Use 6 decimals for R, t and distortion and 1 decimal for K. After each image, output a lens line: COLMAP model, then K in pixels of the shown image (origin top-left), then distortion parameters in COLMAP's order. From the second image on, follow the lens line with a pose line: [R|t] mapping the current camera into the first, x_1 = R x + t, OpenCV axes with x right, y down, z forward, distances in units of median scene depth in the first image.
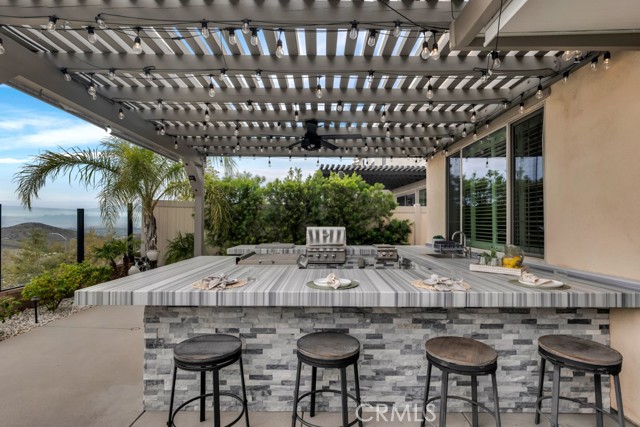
lens RADIAL K [[326.9, 0, 320.0], [0, 326.9, 213.5], [0, 0, 1]] dist [-0.000348, -0.000094]
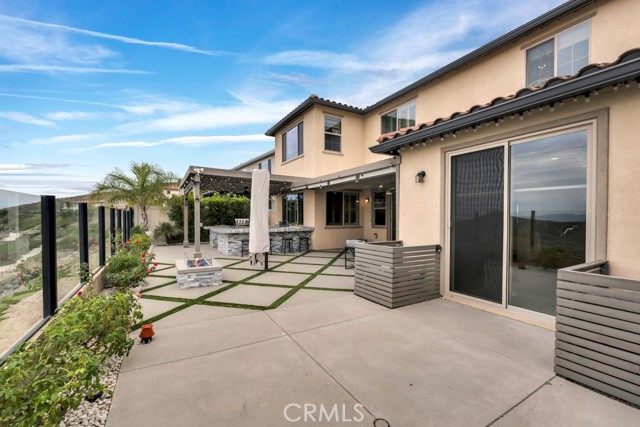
lens RADIAL K [[264.4, 0, 320.0], [0, 264.4, 213.5], [0, 0, 1]] dist [0.000609, 0.000086]
pose [[0.859962, 0.001435, 0.510357, -1.367301], [-0.011540, 0.999795, 0.016634, -0.117715], [-0.510228, -0.020194, 0.859802, -3.088220]]
